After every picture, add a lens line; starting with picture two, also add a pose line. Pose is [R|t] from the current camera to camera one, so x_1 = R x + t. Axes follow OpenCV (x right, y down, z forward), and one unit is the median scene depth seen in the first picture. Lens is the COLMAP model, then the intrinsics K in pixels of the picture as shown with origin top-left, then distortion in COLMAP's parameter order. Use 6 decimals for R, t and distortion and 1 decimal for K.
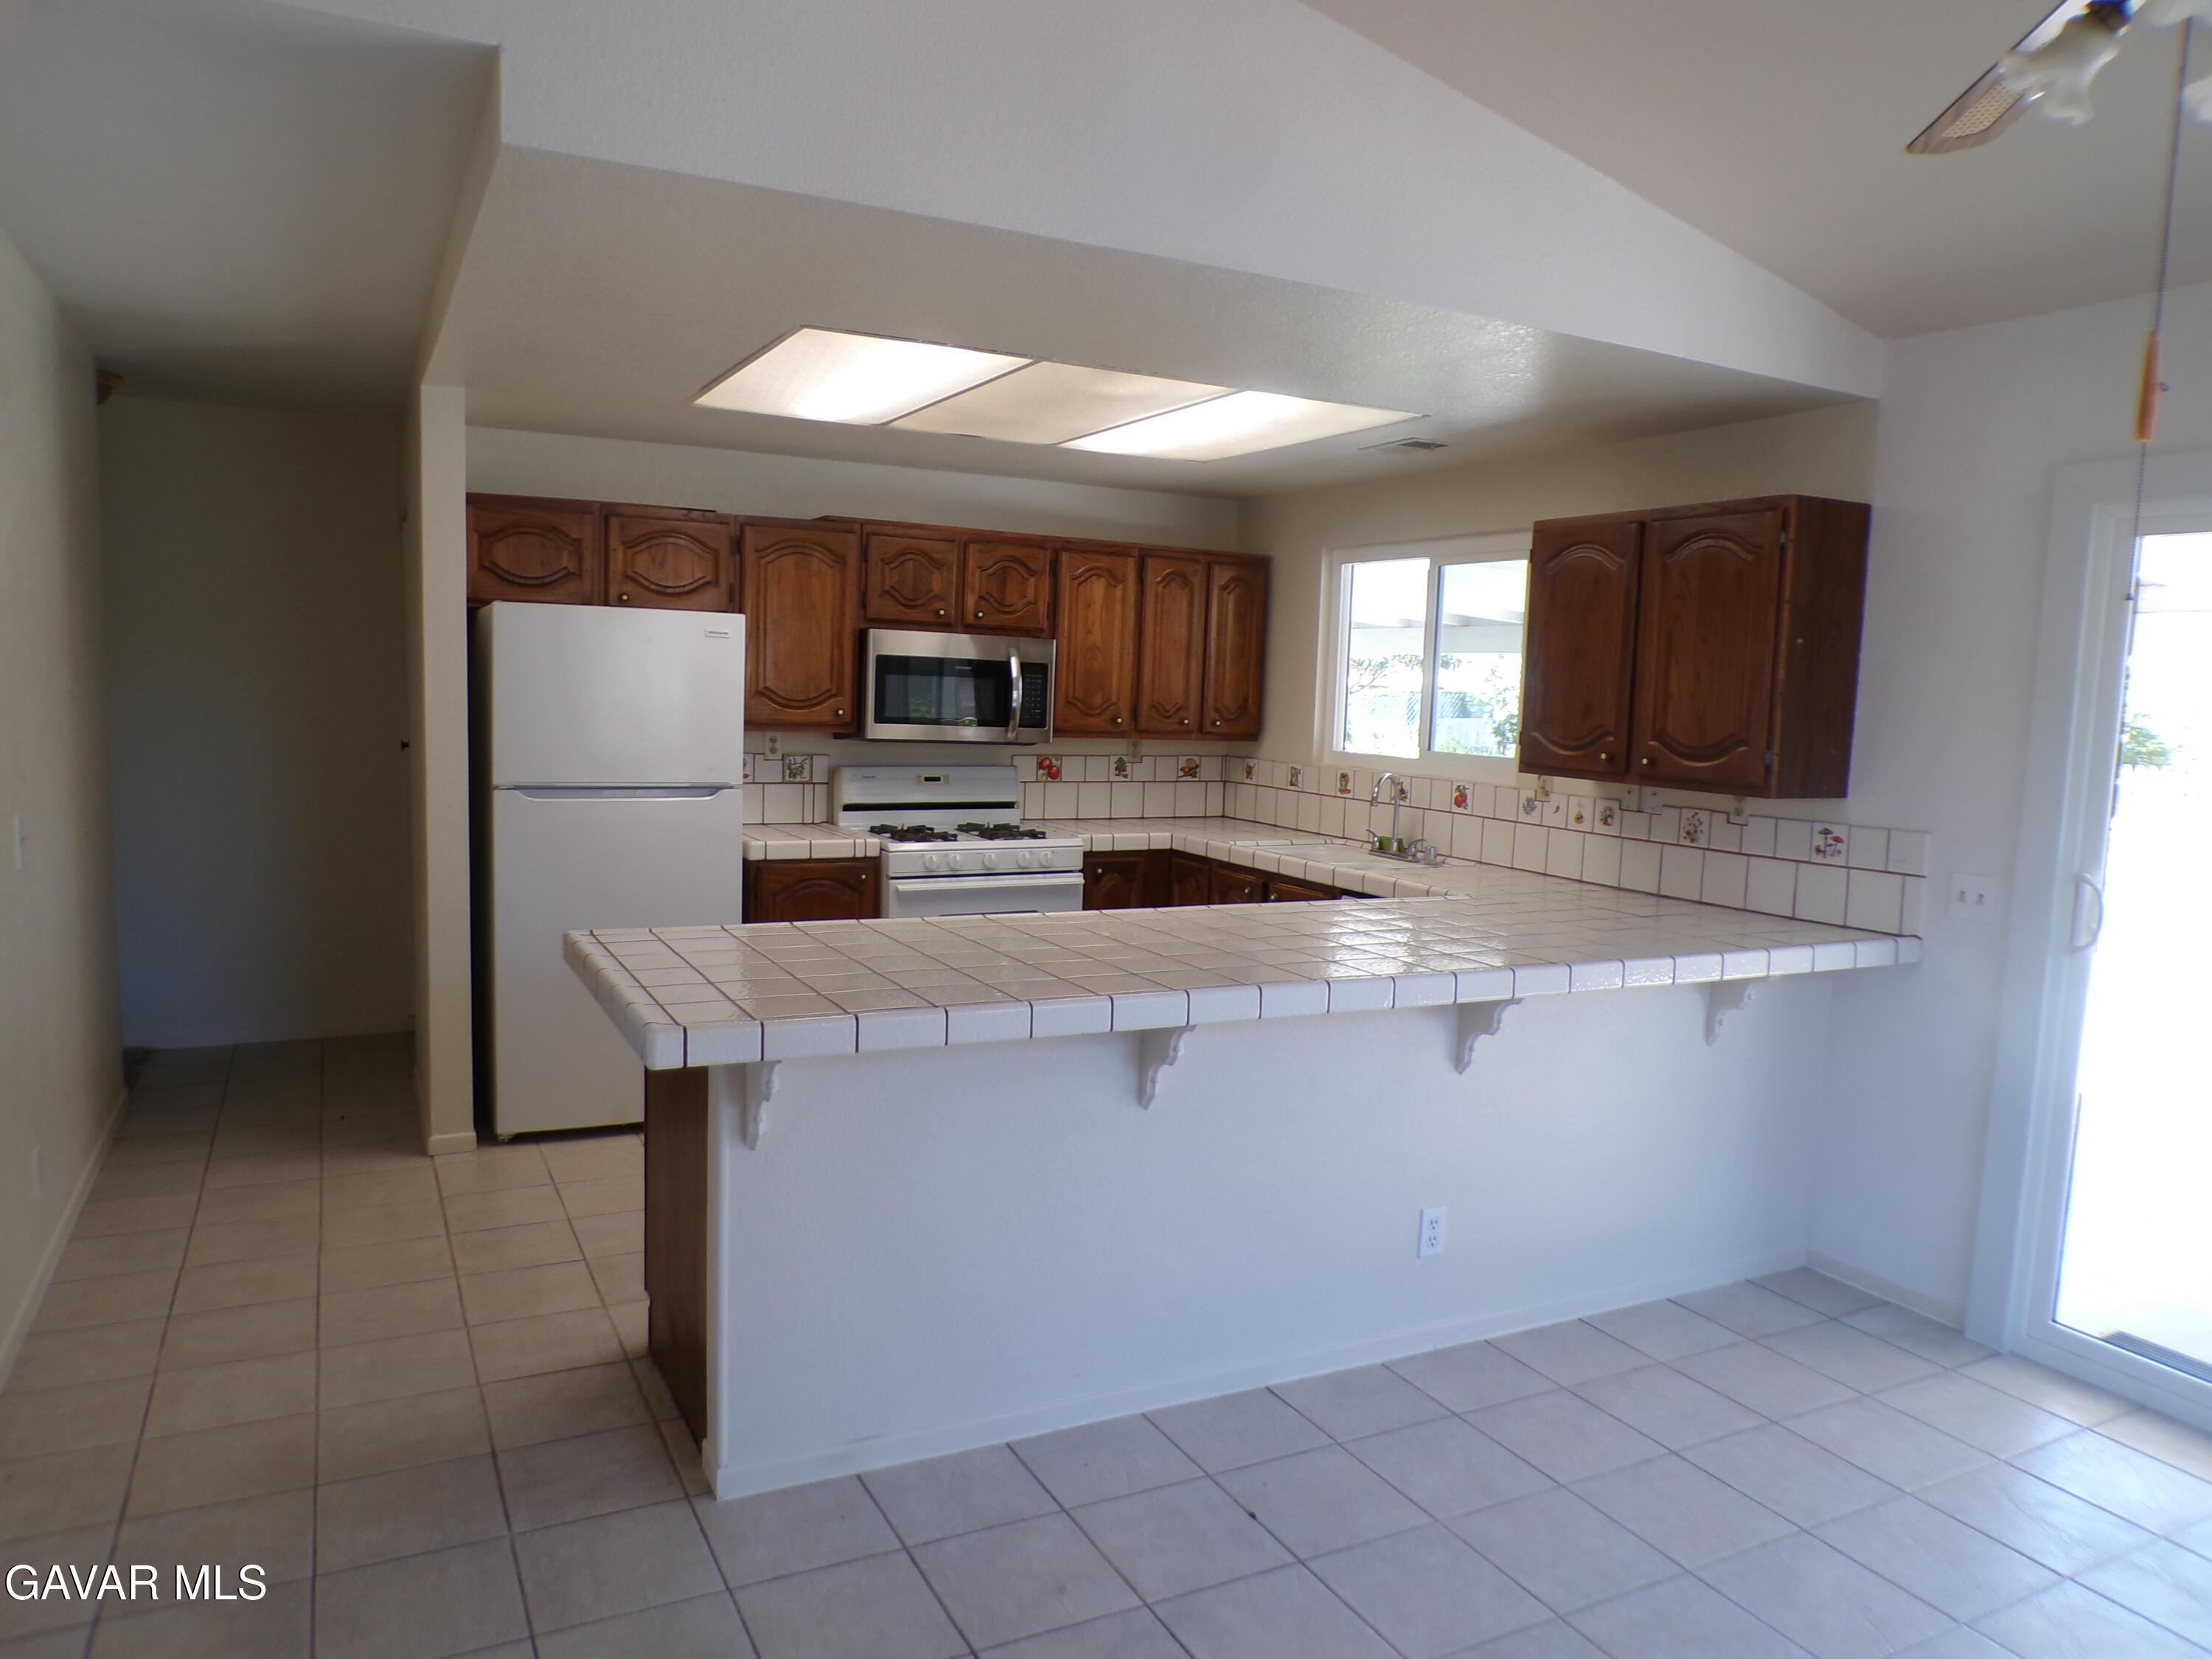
lens RADIAL K [[1498.5, 0, 1104.3], [0, 1498.5, 834.3], [0, 0, 1]] dist [-0.052056, 0.027929]
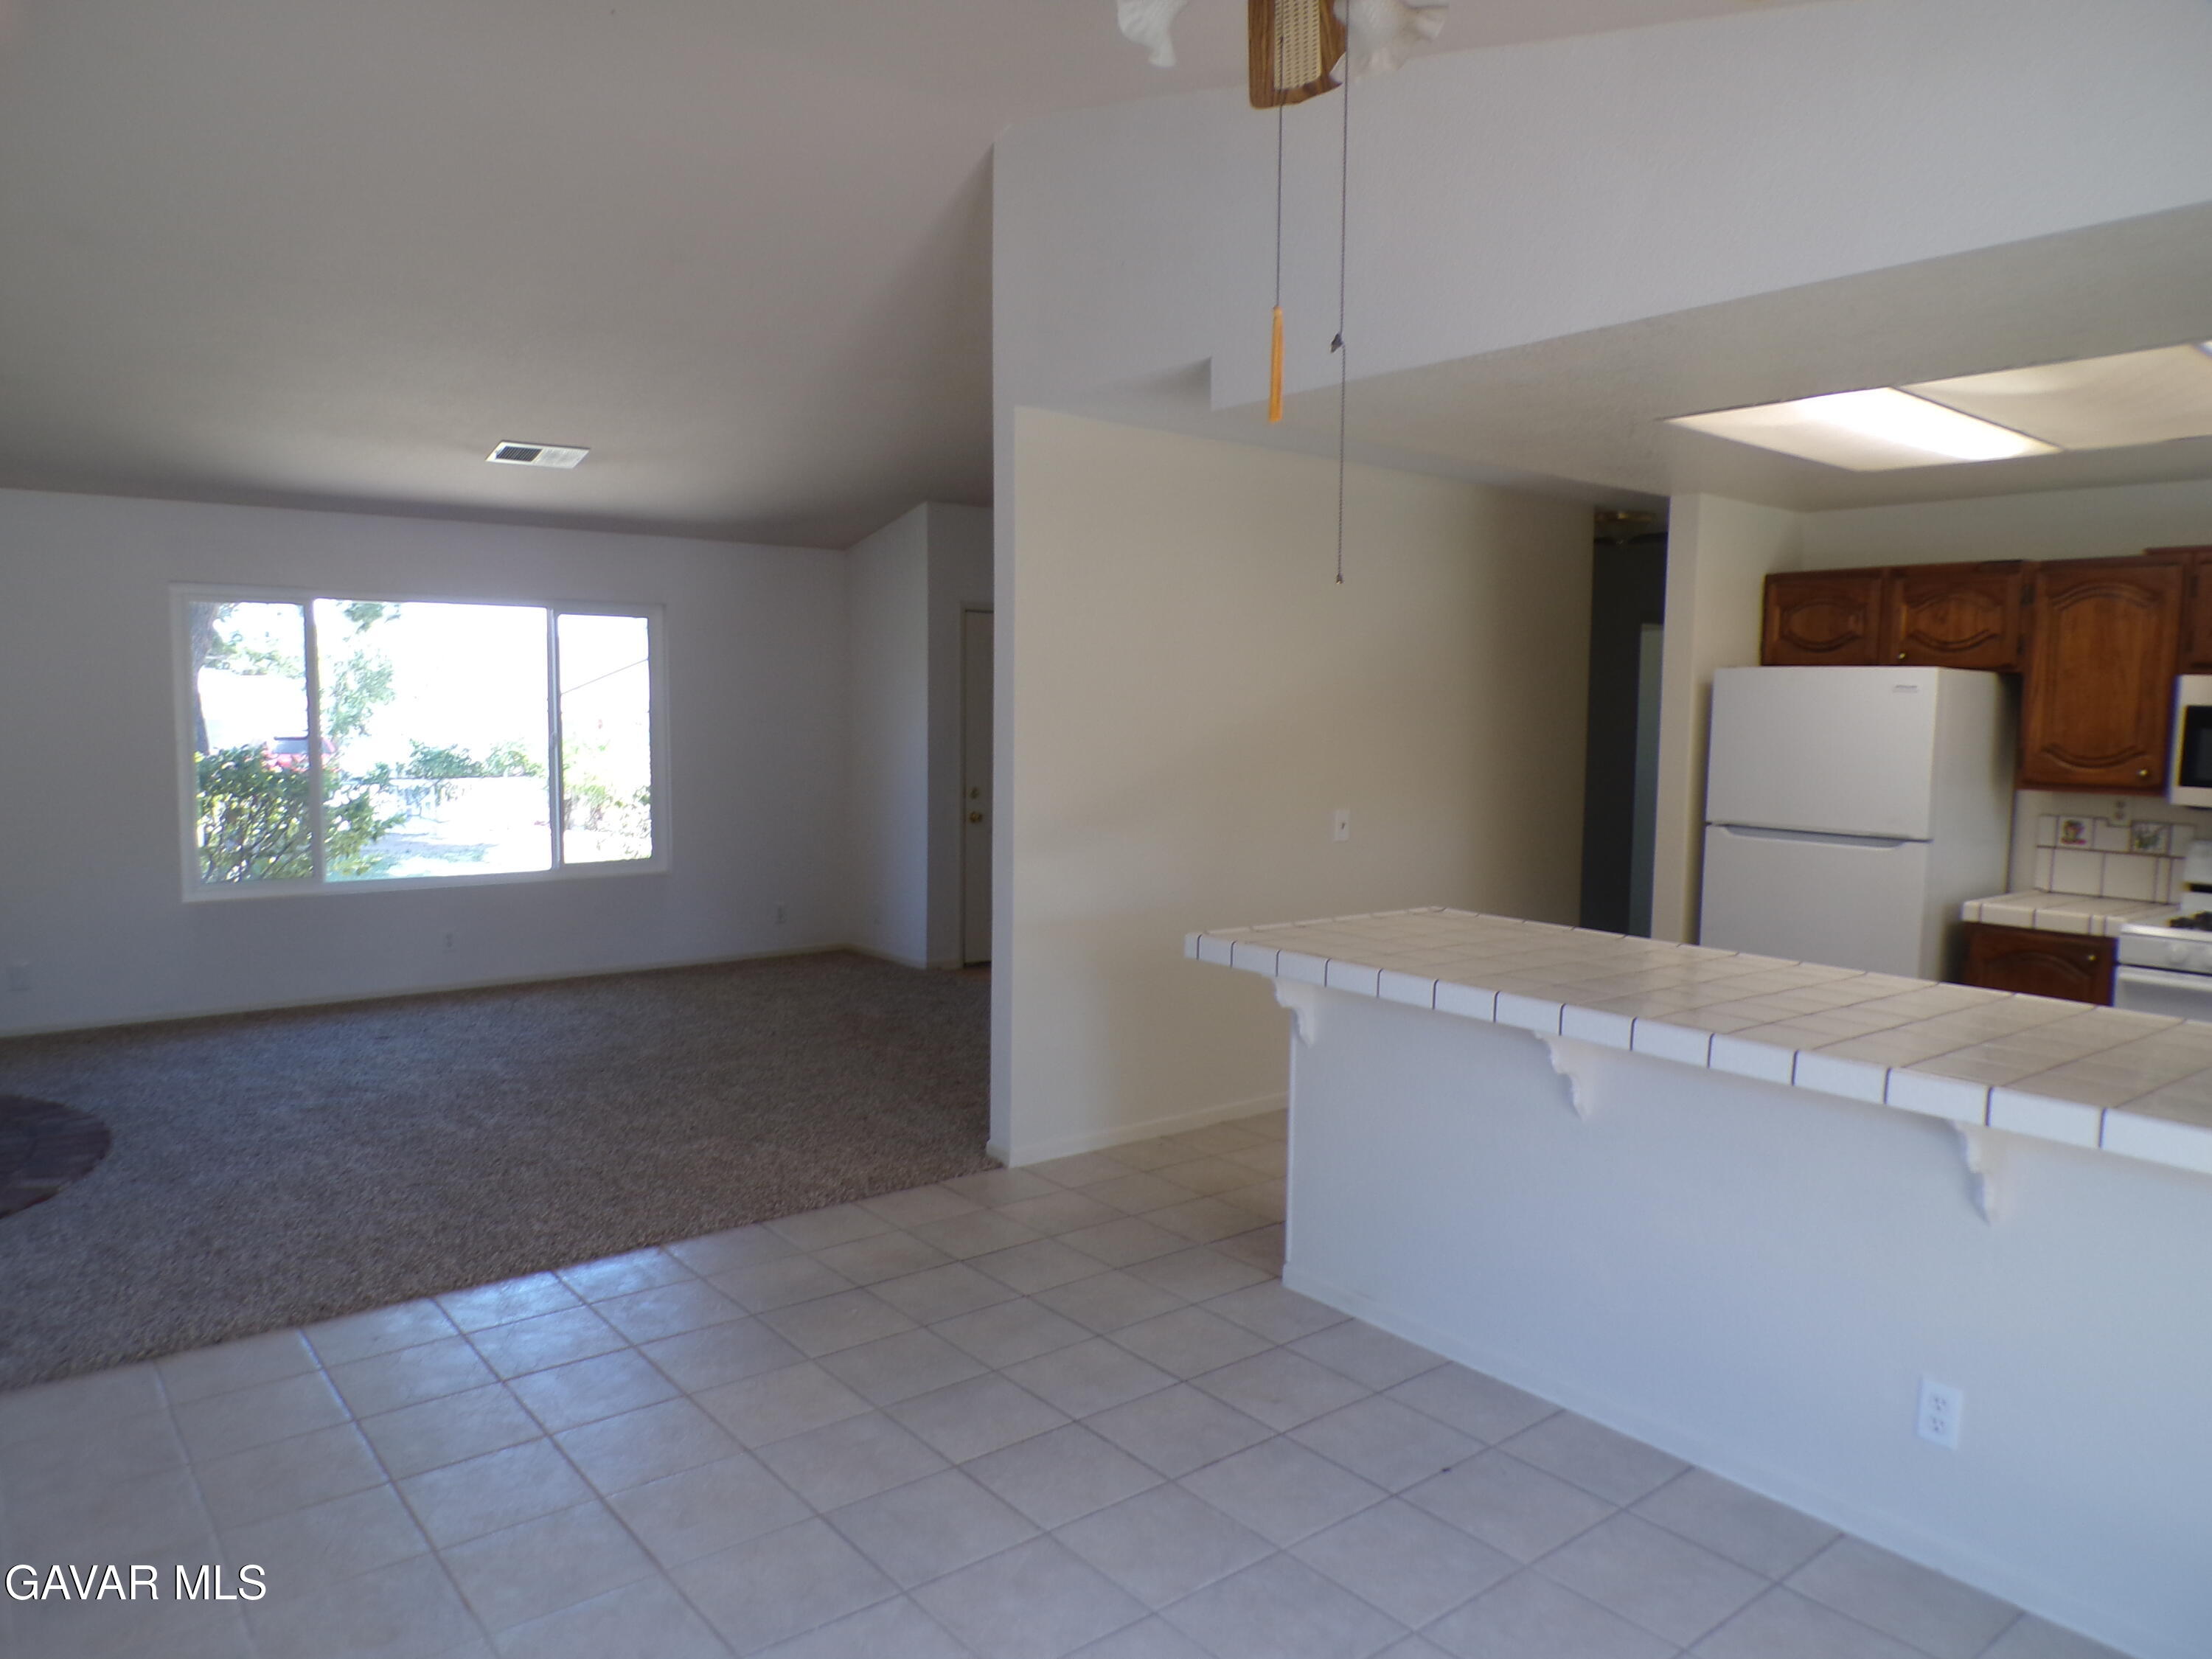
lens RADIAL K [[1511.3, 0, 1102.5], [0, 1511.3, 832.2], [0, 0, 1]] dist [-0.040260, 0.021668]
pose [[0.202770, 0.055998, -0.977624, 0.570098], [-0.111042, 0.993239, 0.033861, -0.009754], [0.972910, 0.101691, 0.207617, 0.244368]]
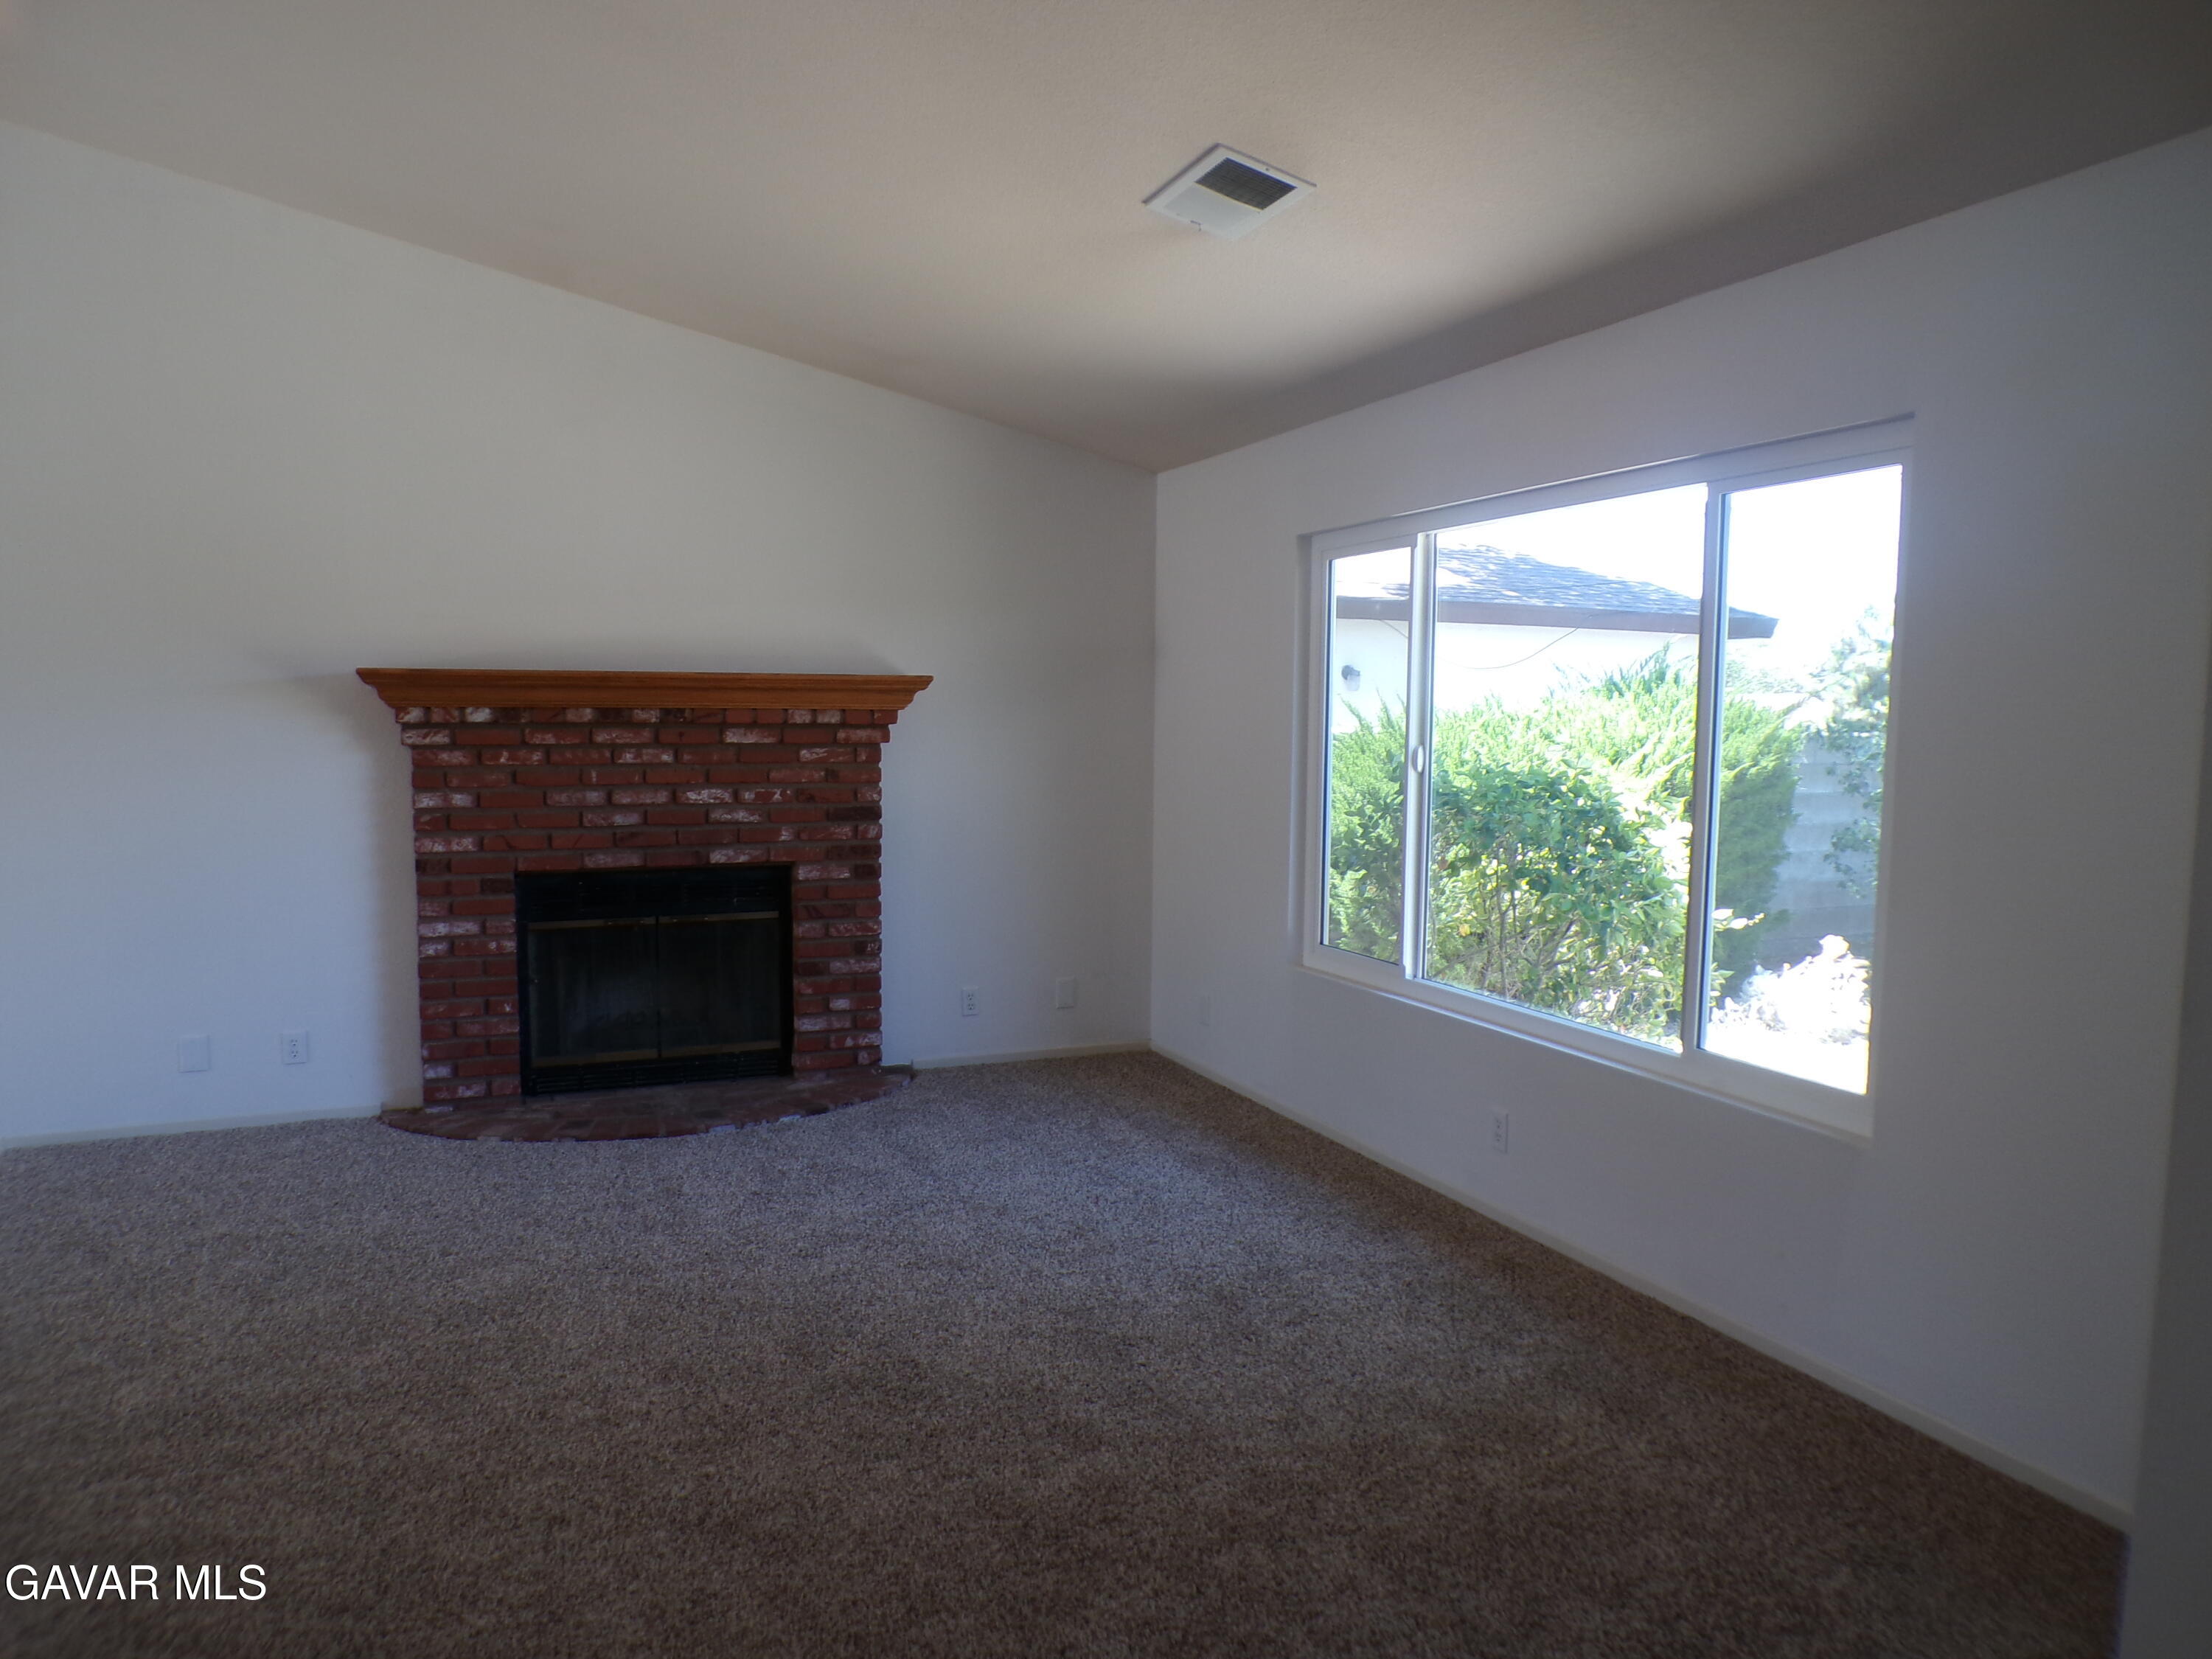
lens RADIAL K [[1498.5, 0, 1104.3], [0, 1498.5, 834.3], [0, 0, 1]] dist [-0.052056, 0.027929]
pose [[-0.996211, -0.041622, 0.076357, -0.823234], [-0.026468, 0.981488, 0.189685, -0.082510], [-0.082839, 0.186946, -0.978871, 0.694464]]
